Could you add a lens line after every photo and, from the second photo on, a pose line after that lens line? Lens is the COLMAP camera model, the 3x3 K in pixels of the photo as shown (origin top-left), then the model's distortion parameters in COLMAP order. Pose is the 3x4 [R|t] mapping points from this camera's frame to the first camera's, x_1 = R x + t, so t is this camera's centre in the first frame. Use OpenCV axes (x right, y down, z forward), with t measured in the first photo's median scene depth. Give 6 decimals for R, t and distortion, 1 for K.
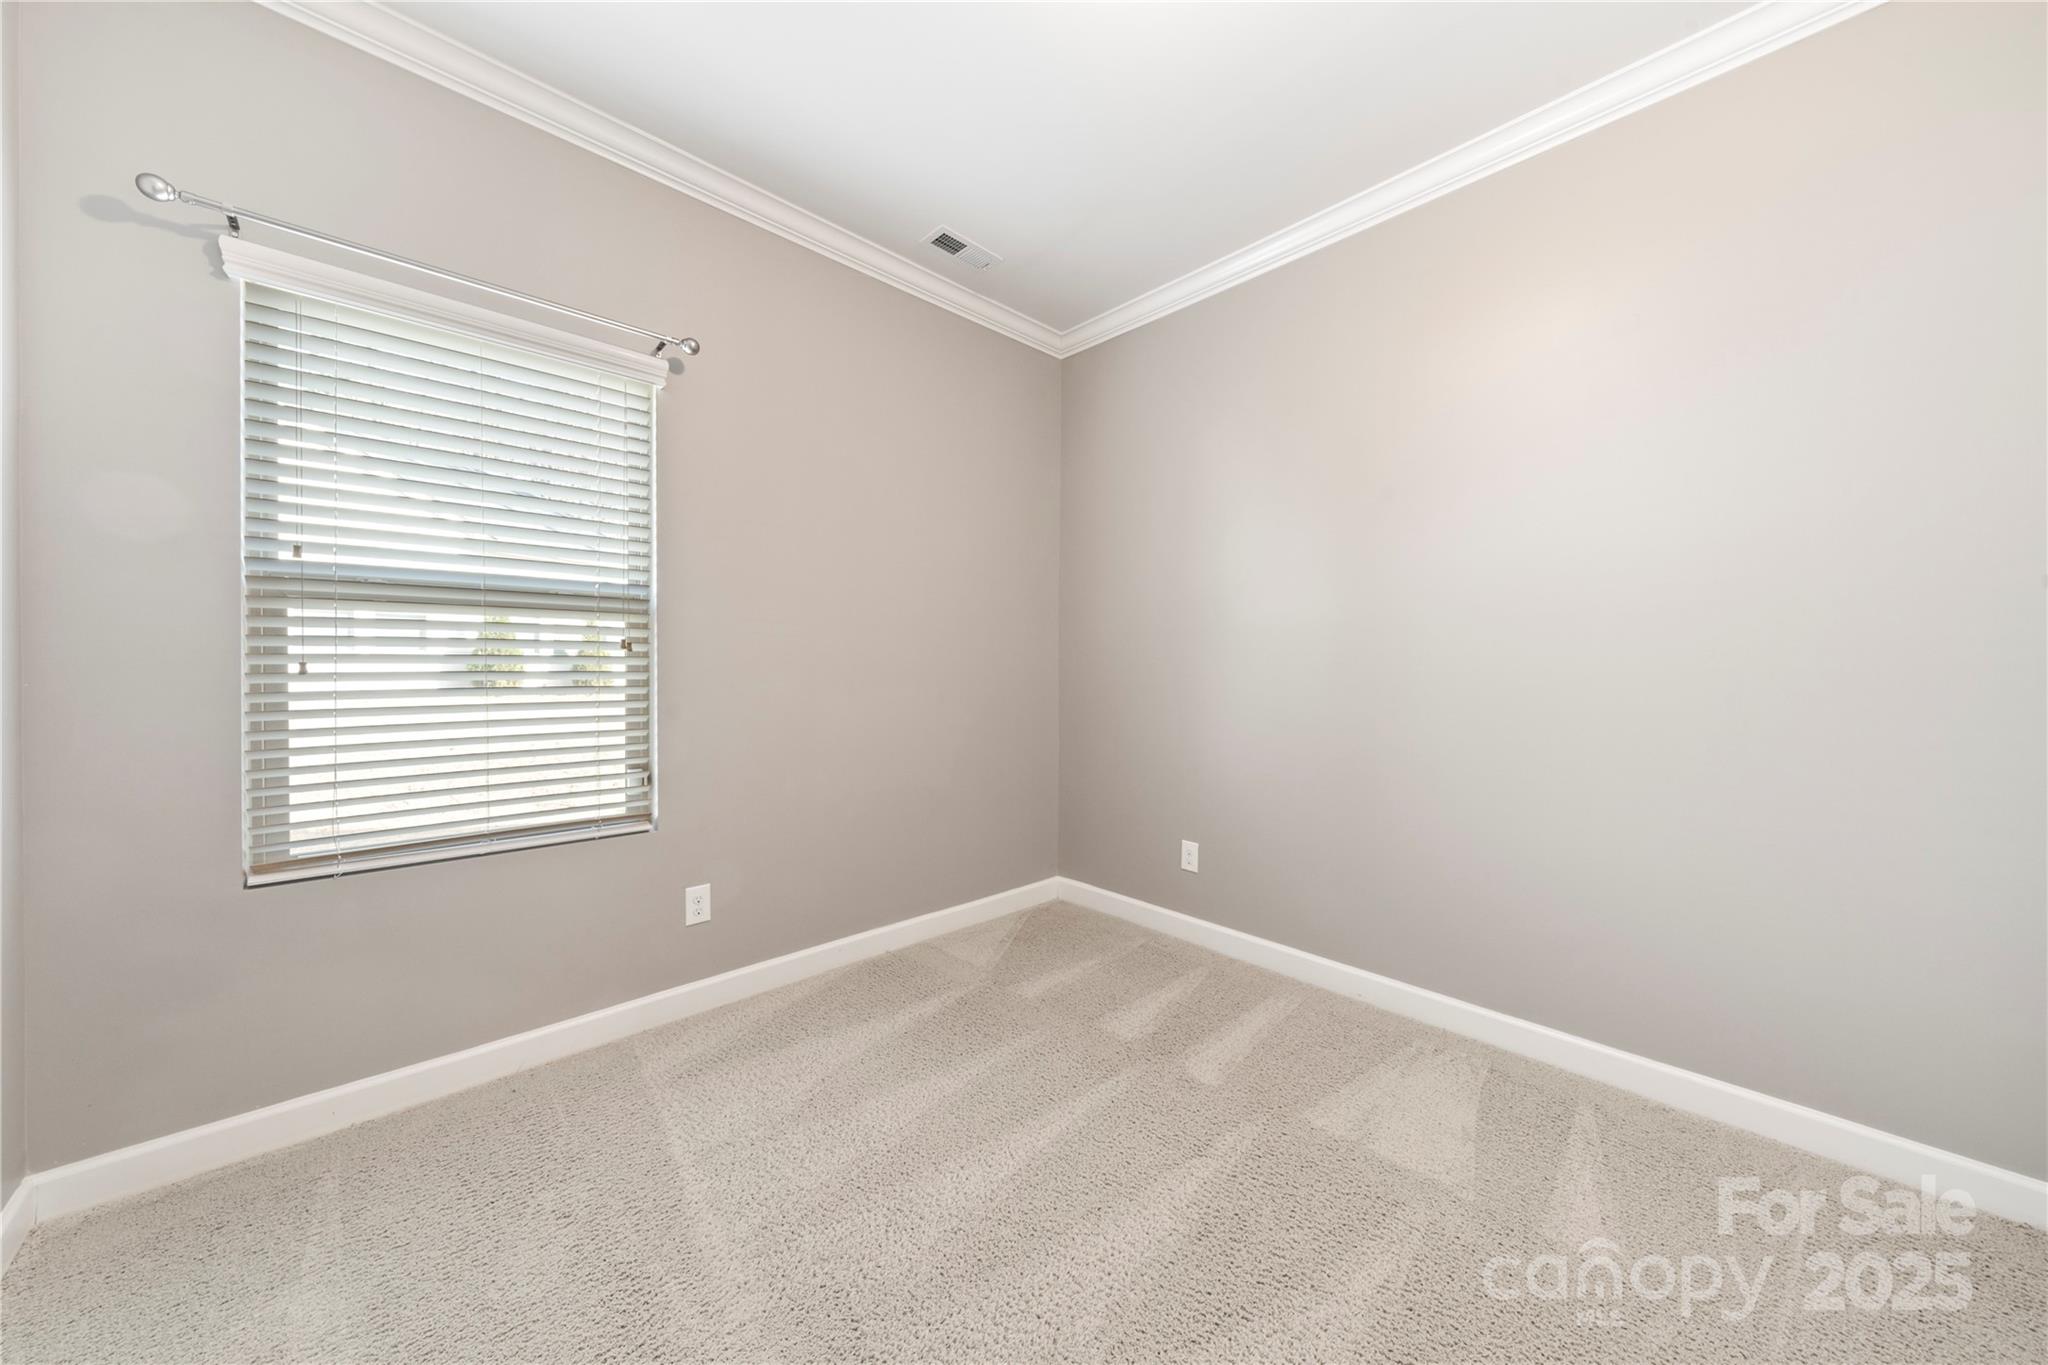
lens RADIAL K [[704.9, 0, 1023.6], [0, 704.9, 668.1], [0, 0, 1]] dist [0.003454, 0.000164]
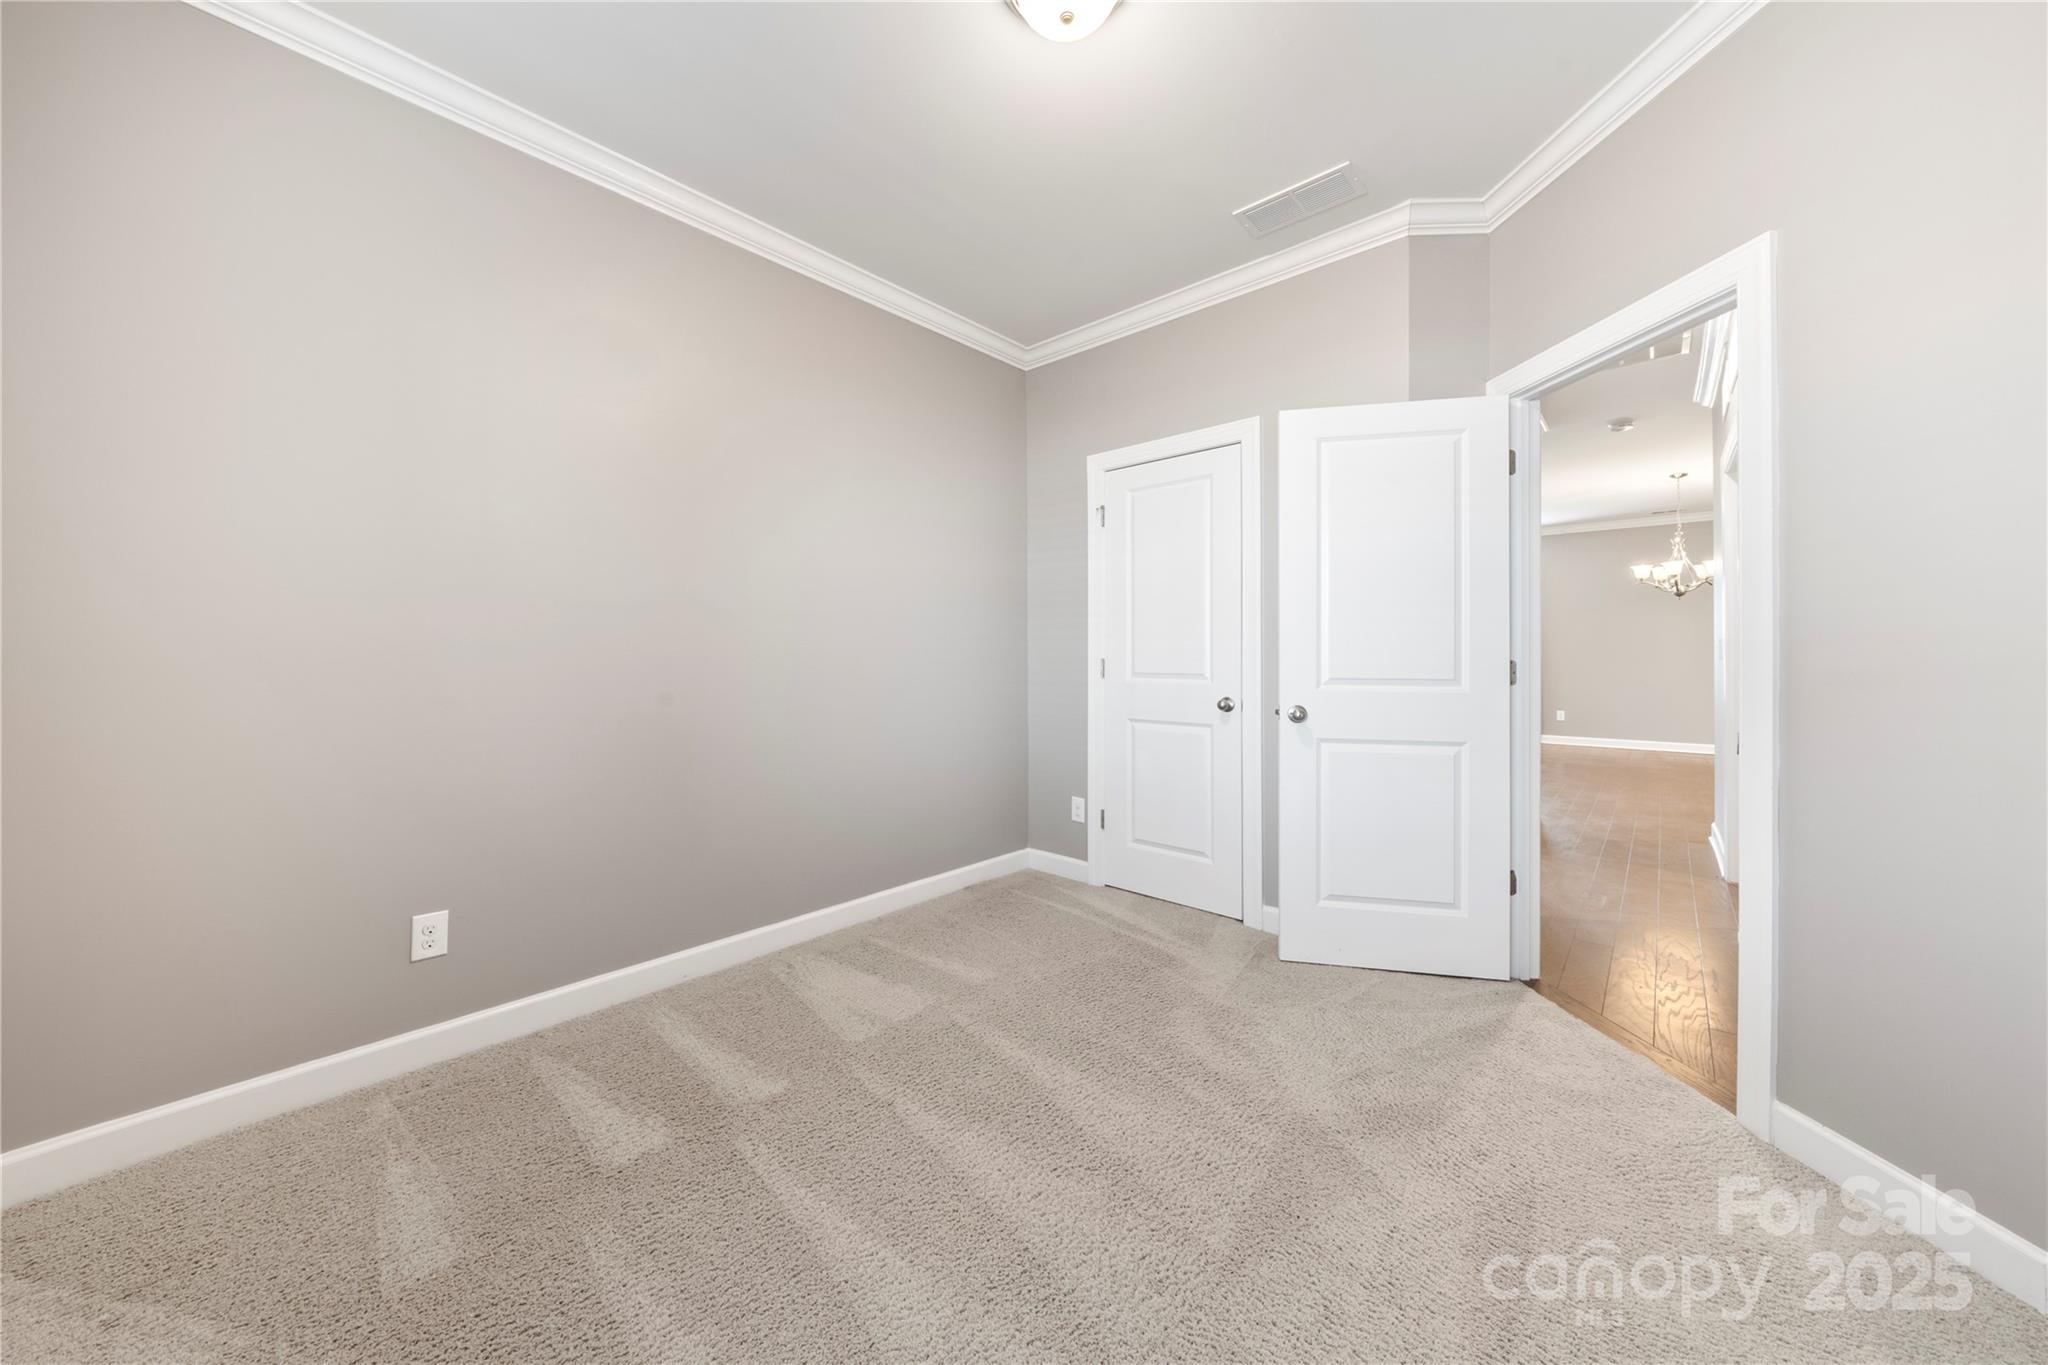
lens RADIAL K [[704.9, 0, 1032.5], [0, 704.9, 657.3], [0, 0, 1]] dist [0.003454, 0.000164]
pose [[-0.082124, -0.013915, 0.996525, -0.642953], [-0.002948, 0.999902, 0.013719, -0.004740], [-0.996618, -0.001811, -0.082157, 0.682153]]
